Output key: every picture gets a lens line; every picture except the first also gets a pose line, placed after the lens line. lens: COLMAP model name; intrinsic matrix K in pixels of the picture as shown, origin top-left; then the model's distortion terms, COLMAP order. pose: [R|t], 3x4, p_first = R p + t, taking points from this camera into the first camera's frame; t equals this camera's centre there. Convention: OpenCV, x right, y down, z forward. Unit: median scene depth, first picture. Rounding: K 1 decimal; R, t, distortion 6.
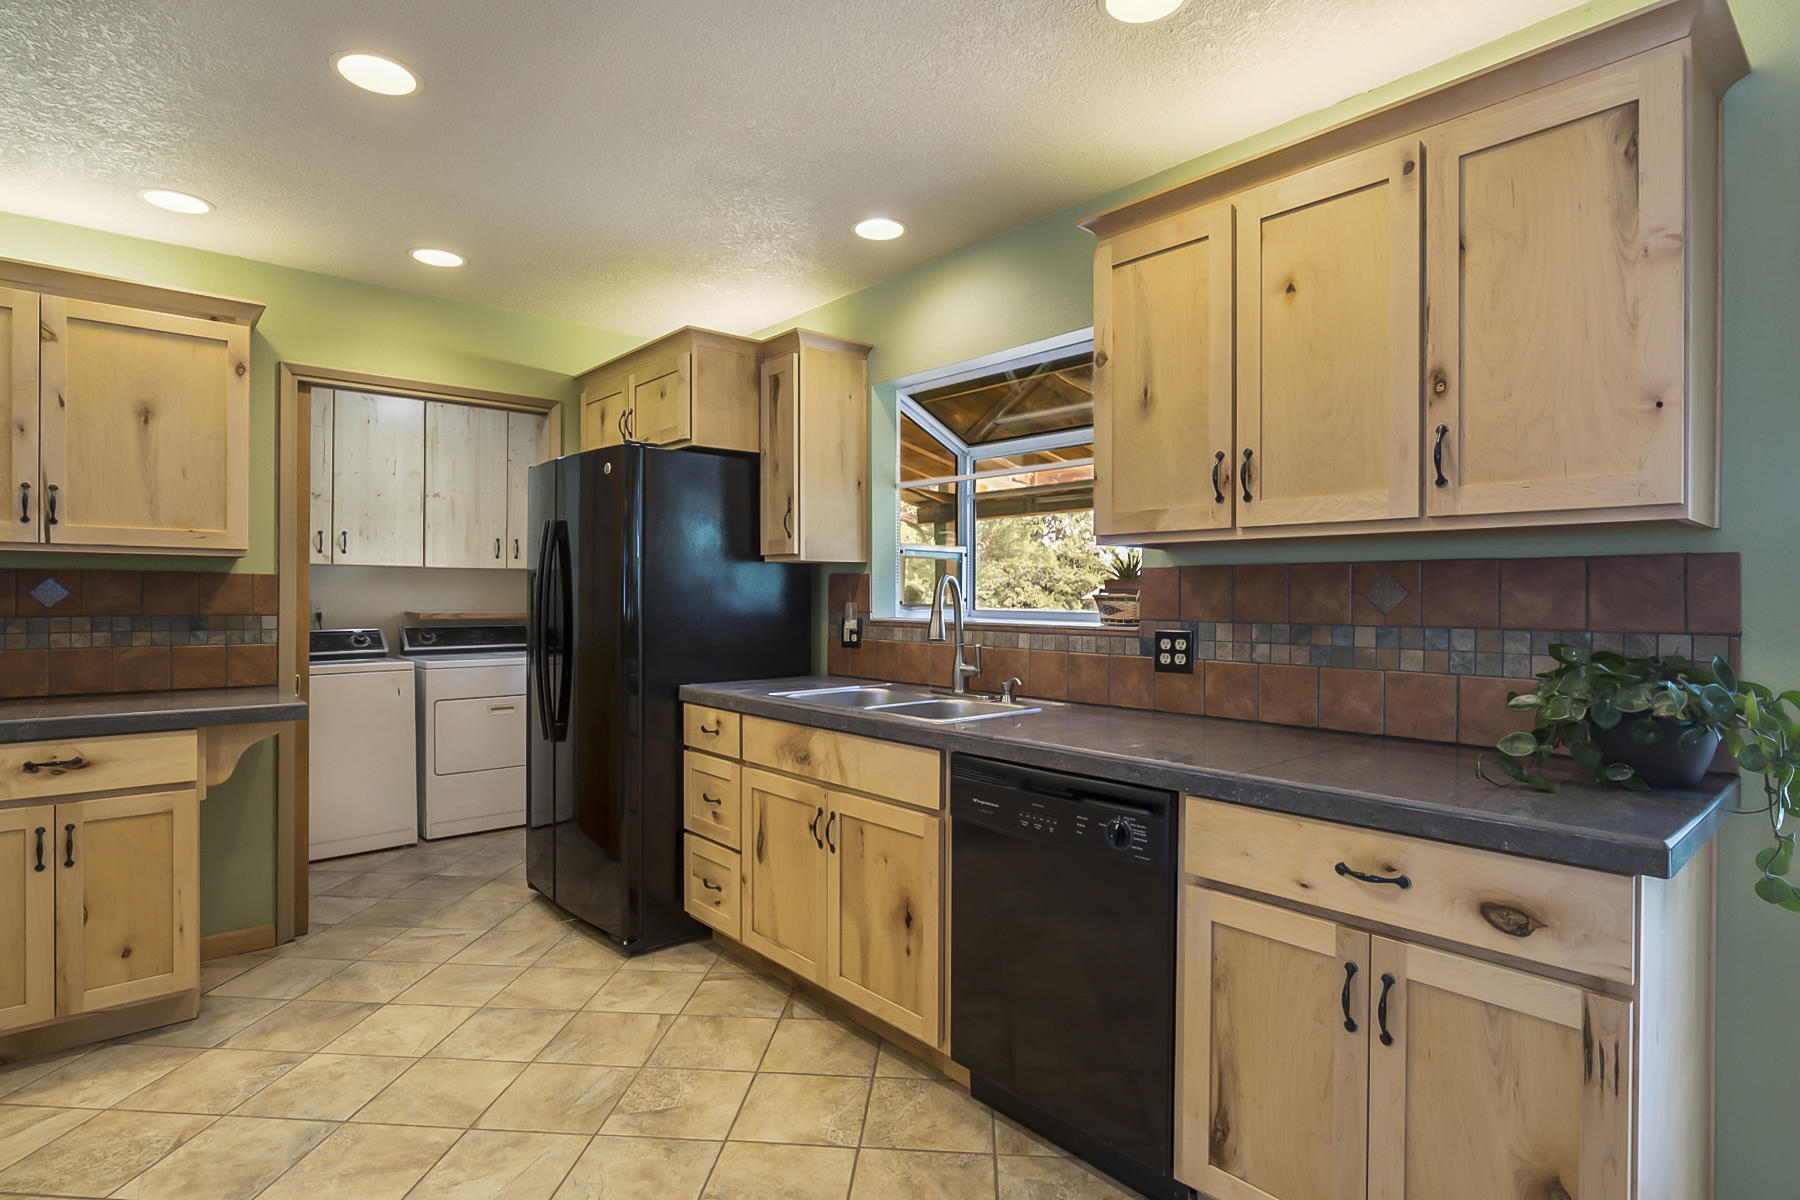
lens RADIAL K [[910.6, 0, 900.8], [0, 910.6, 593.9], [0, 0, 1]] dist [-0.021015, 0.009883]
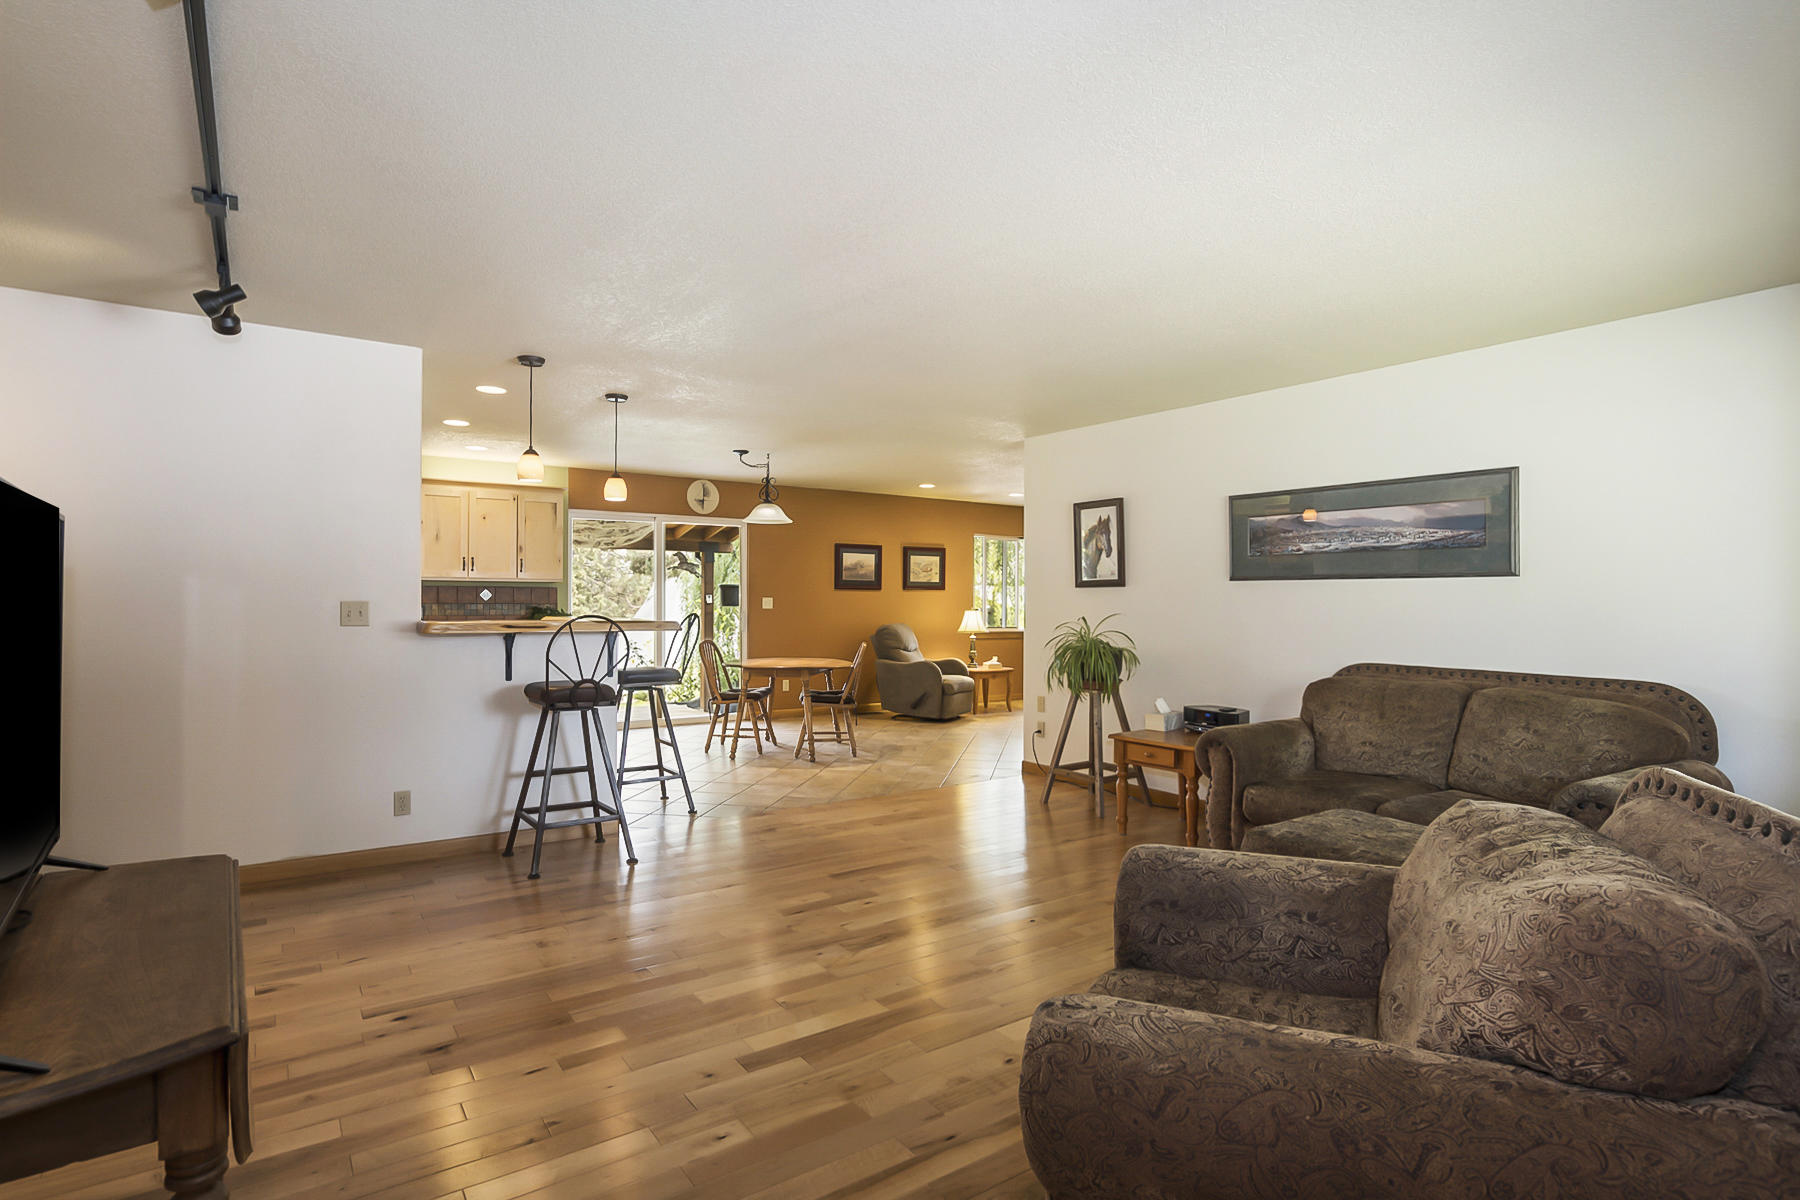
lens RADIAL K [[910.6, 0, 900.5], [0, 910.6, 591.7], [0, 0, 1]] dist [-0.021015, 0.009883]
pose [[0.110618, 0.006810, 0.993840, -2.521112], [-0.006712, 0.999959, -0.006105, -0.003181], [-0.993840, -0.005995, 0.110659, -0.949636]]
